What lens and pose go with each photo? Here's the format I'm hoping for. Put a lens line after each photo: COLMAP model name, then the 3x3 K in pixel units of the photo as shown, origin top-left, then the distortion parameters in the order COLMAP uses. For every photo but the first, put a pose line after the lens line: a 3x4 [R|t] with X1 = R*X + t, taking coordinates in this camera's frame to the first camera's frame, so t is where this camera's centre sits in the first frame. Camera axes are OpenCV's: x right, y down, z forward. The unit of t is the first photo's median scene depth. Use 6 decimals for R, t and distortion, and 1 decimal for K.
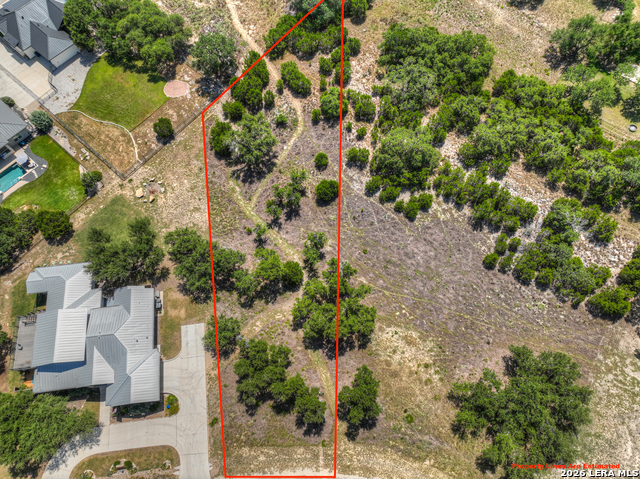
lens RADIAL K [[454.9, 0, 322.7], [0, 454.9, 241.8], [0, 0, 1]] dist [-0.004693, 0.023825]
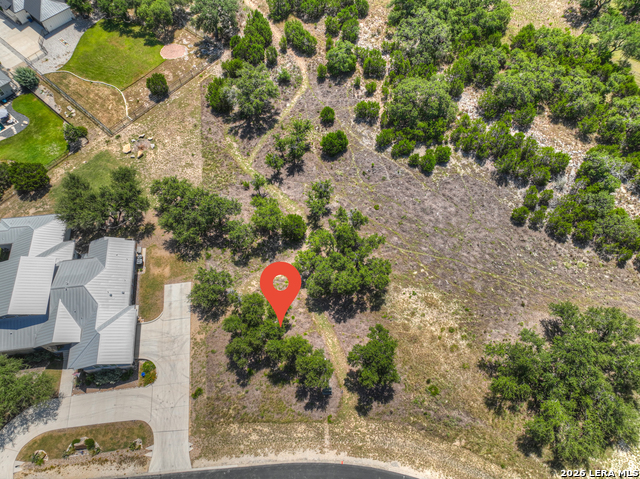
lens RADIAL K [[454.9, 0, 322.9], [0, 454.9, 240.6], [0, 0, 1]] dist [-0.004693, 0.023825]
pose [[0.999979, 0.005663, -0.003096, -0.008276], [-0.005988, 0.993013, -0.117853, 0.190286], [0.002407, 0.117869, 0.993026, 0.127354]]
